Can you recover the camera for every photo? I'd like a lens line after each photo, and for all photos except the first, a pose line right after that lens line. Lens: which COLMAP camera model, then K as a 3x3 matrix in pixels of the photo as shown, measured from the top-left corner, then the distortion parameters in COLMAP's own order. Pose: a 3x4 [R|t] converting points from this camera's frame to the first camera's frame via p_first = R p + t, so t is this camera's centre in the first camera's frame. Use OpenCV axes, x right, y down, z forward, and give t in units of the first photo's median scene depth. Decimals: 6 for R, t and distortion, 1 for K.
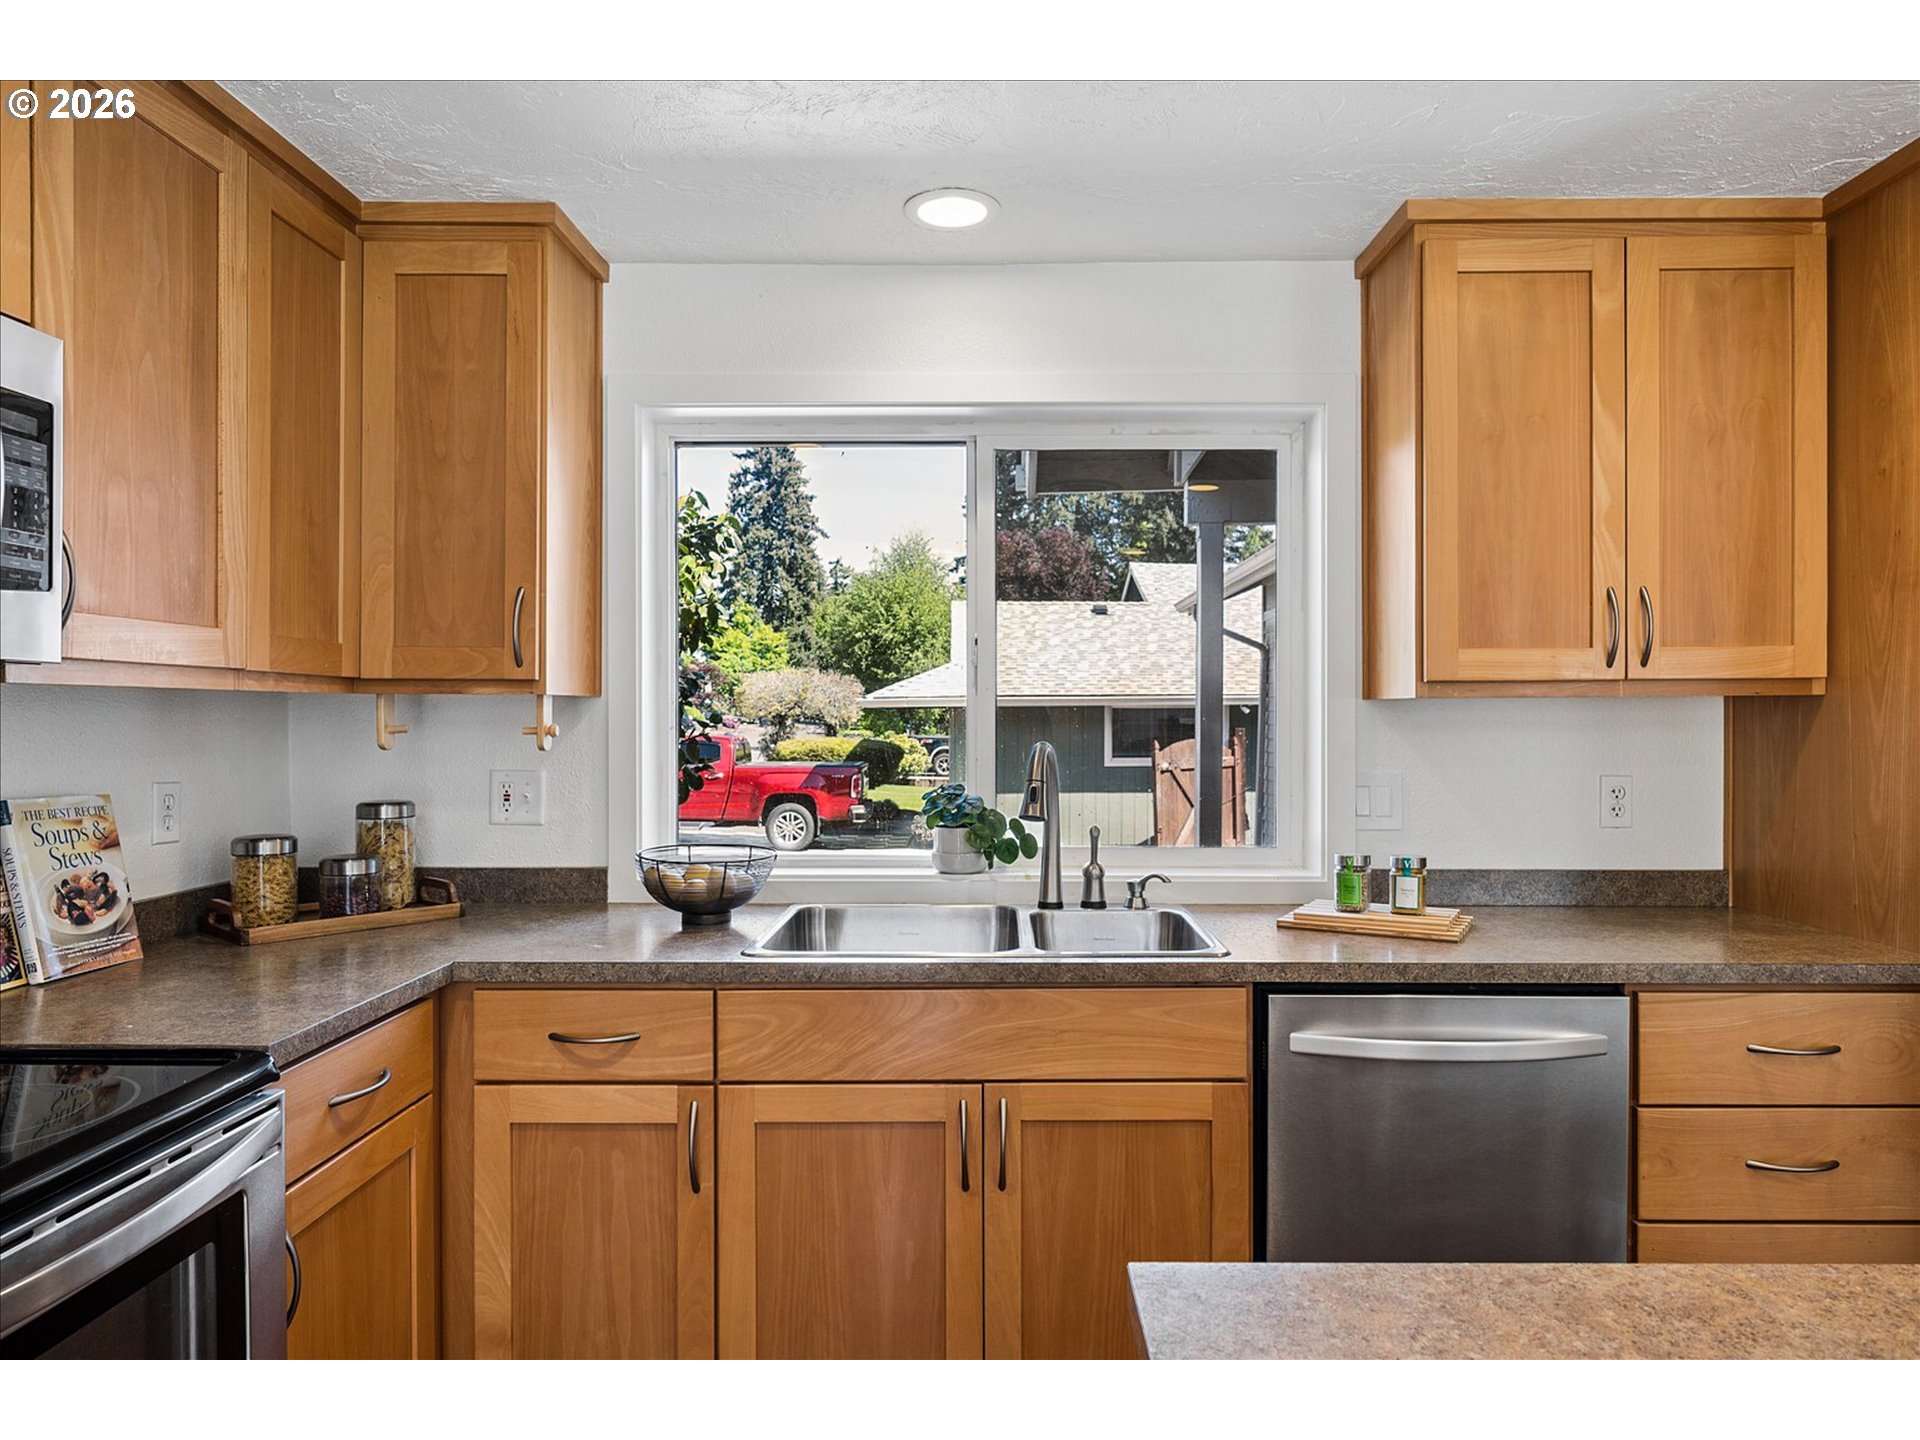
lens RADIAL K [[1182.2, 0, 961.0], [0, 1182.2, 723.1], [0, 0, 1]] dist [-0.002415, 0.002433]
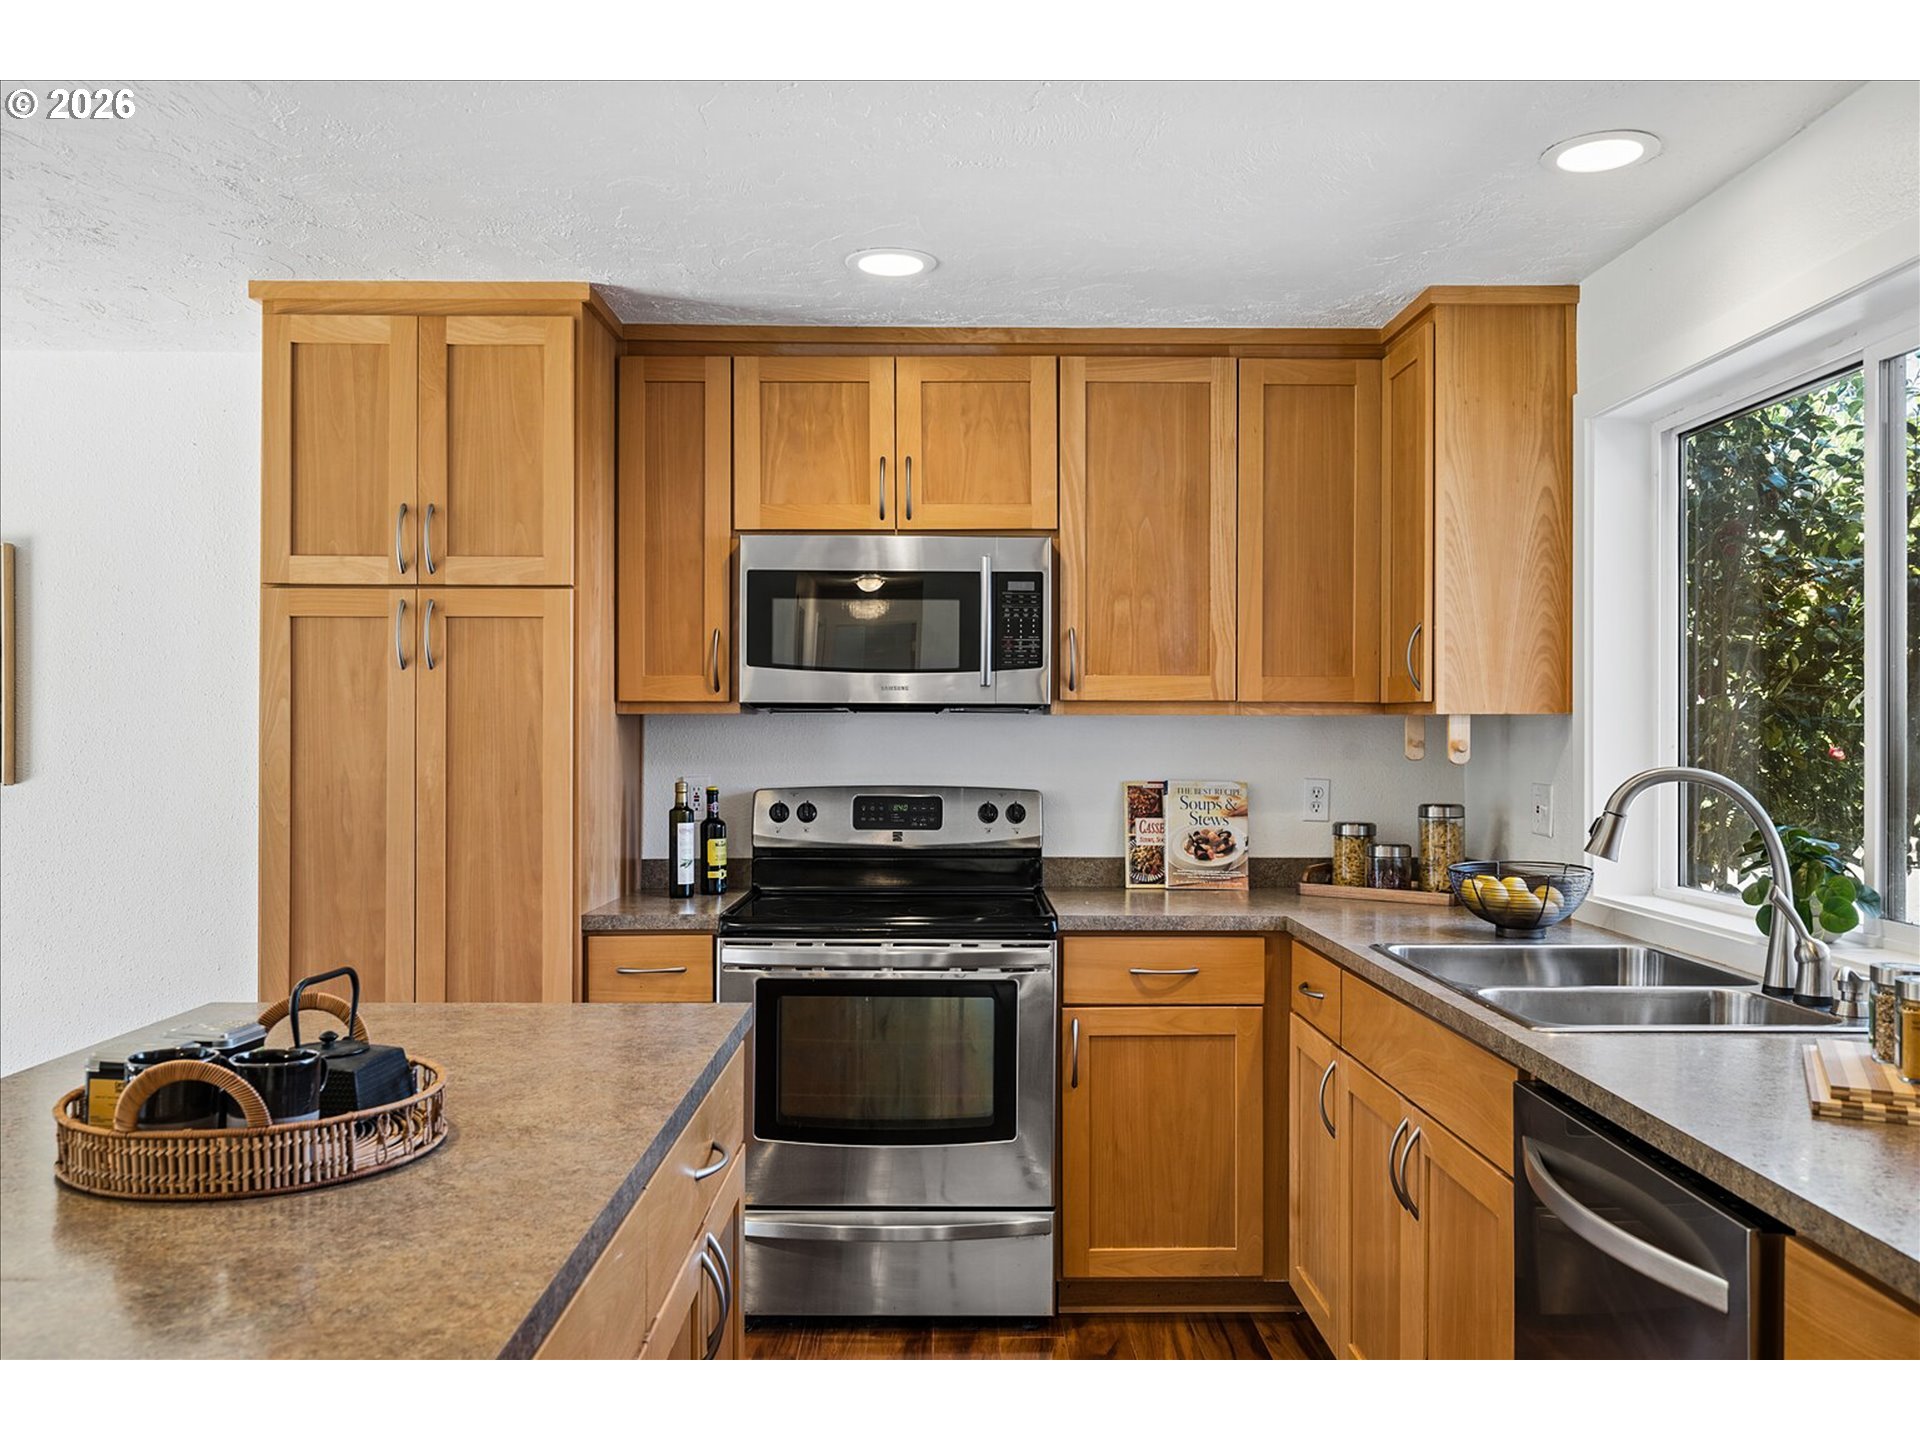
lens RADIAL K [[1564.5, 0, 966.8], [0, 1564.5, 726.7], [0, 0, 1]] dist [0.004848, 0.005956]
pose [[0.035189, -0.004061, -0.999372, 1.174181], [-0.008922, 0.999951, -0.004377, -0.000670], [0.999341, 0.009070, 0.035151, 0.502015]]
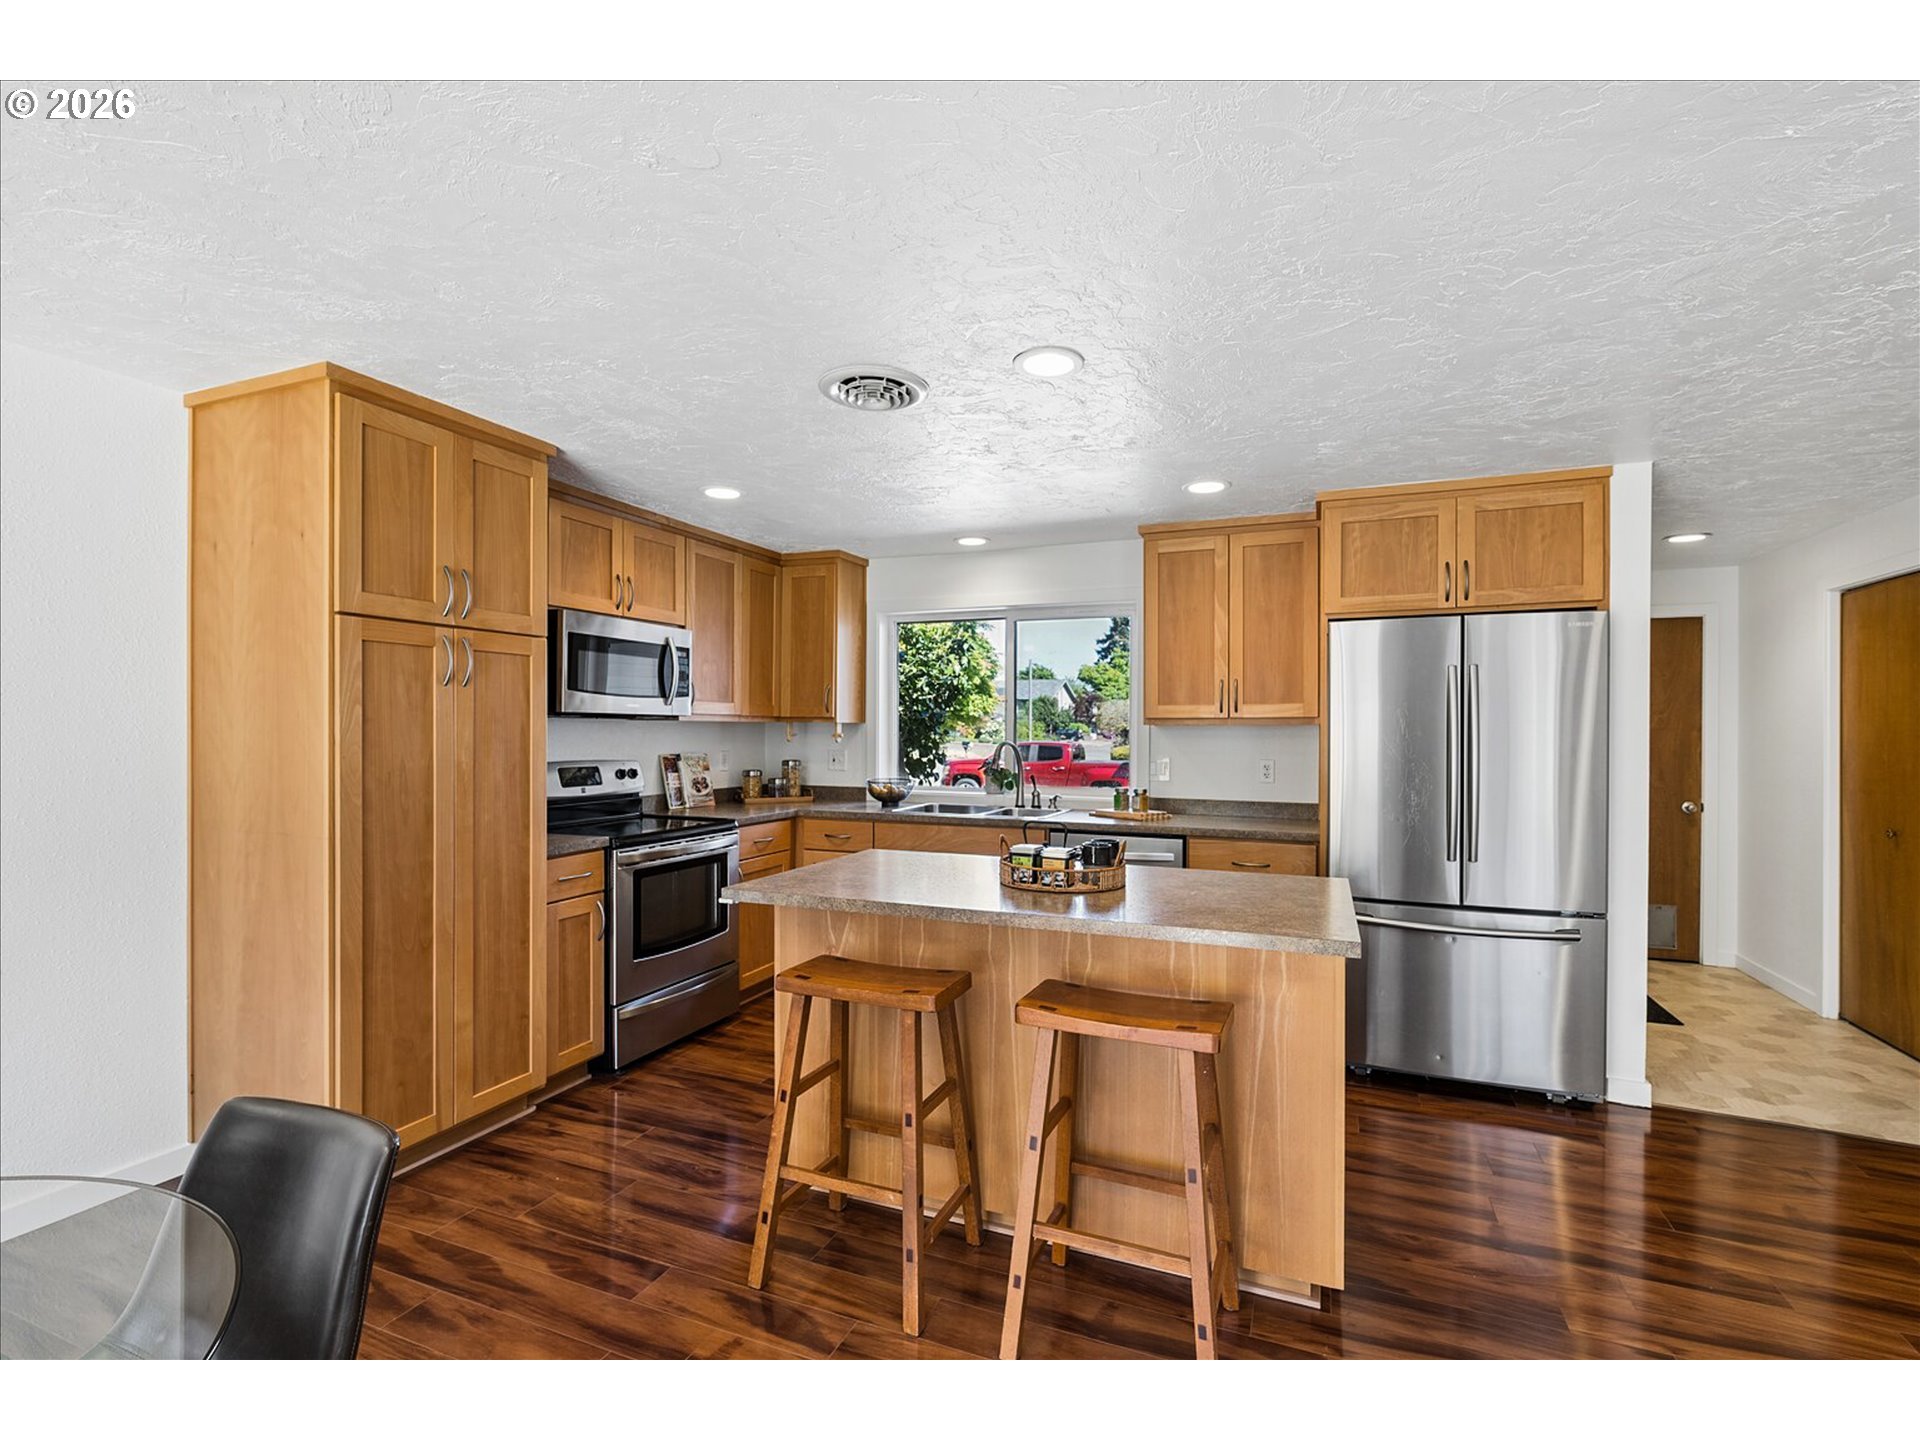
lens RADIAL K [[867.0, 0, 973.3], [0, 867.0, 734.0], [0, 0, 1]] dist [-0.002539, 0.001874]
pose [[0.932939, 0.007886, -0.359948, 0.714160], [-0.008453, 0.999964, -0.000001, 0.000704], [0.359935, 0.003044, 0.932972, -0.834658]]
